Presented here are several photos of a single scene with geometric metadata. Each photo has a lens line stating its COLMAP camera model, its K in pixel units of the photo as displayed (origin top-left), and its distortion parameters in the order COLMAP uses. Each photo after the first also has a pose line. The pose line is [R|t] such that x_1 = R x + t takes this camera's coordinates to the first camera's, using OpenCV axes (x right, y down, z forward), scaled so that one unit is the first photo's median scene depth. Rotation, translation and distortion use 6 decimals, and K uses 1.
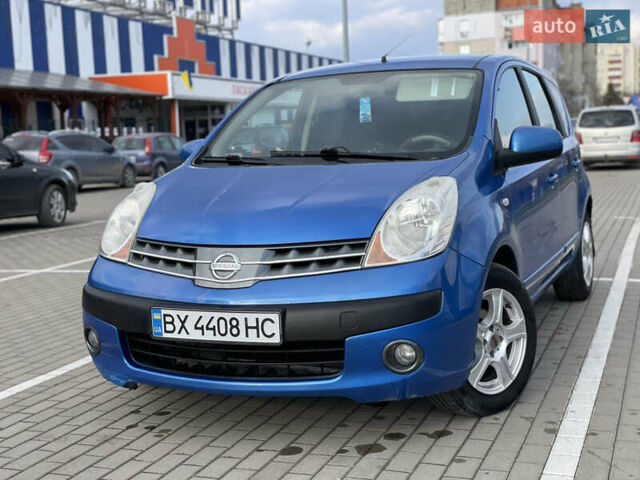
lens RADIAL K [[907.1, 0, 320.0], [0, 907.1, 240.0], [0, 0, 1]] dist [0.015456, 0.074983]
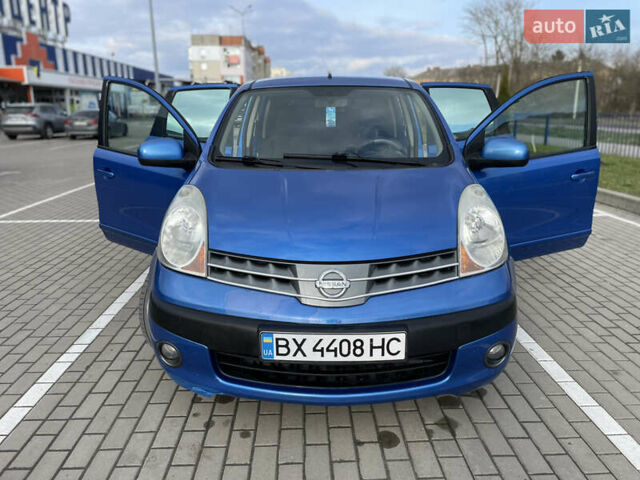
lens RADIAL K [[460.4, 0, 312.5], [0, 460.4, 238.3], [0, 0, 1]] dist [0.046874, -0.084809]
pose [[0.924352, -0.061164, 0.376605, -0.216696], [0.005091, 0.988956, 0.148120, -0.067269], [-0.381506, -0.134997, 0.914455, 0.371918]]
